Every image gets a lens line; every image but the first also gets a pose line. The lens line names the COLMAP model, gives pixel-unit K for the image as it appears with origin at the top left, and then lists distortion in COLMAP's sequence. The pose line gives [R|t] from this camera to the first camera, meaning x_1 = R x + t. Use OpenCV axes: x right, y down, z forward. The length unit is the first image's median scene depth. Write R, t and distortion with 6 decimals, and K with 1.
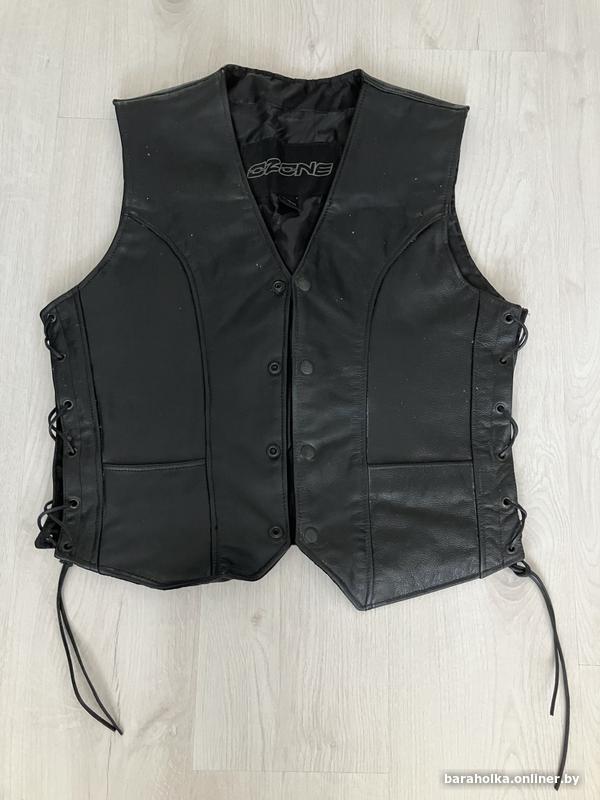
lens RADIAL K [[664.6, 0, 305.2], [0, 664.6, 395.6], [0, 0, 1]] dist [-0.012416, 0.017283]
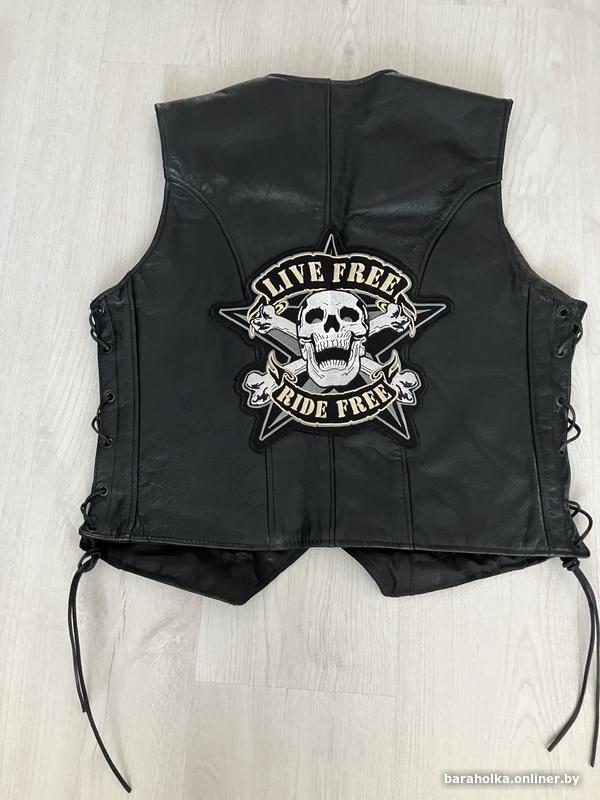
lens RADIAL K [[664.6, 0, 301.4], [0, 664.6, 398.5], [0, 0, 1]] dist [-0.012416, 0.017283]
pose [[0.998013, 0.036158, -0.051592, 0.020912], [-0.039714, 0.996781, -0.069650, 0.191889], [0.048908, 0.071561, 0.996236, 0.001555]]
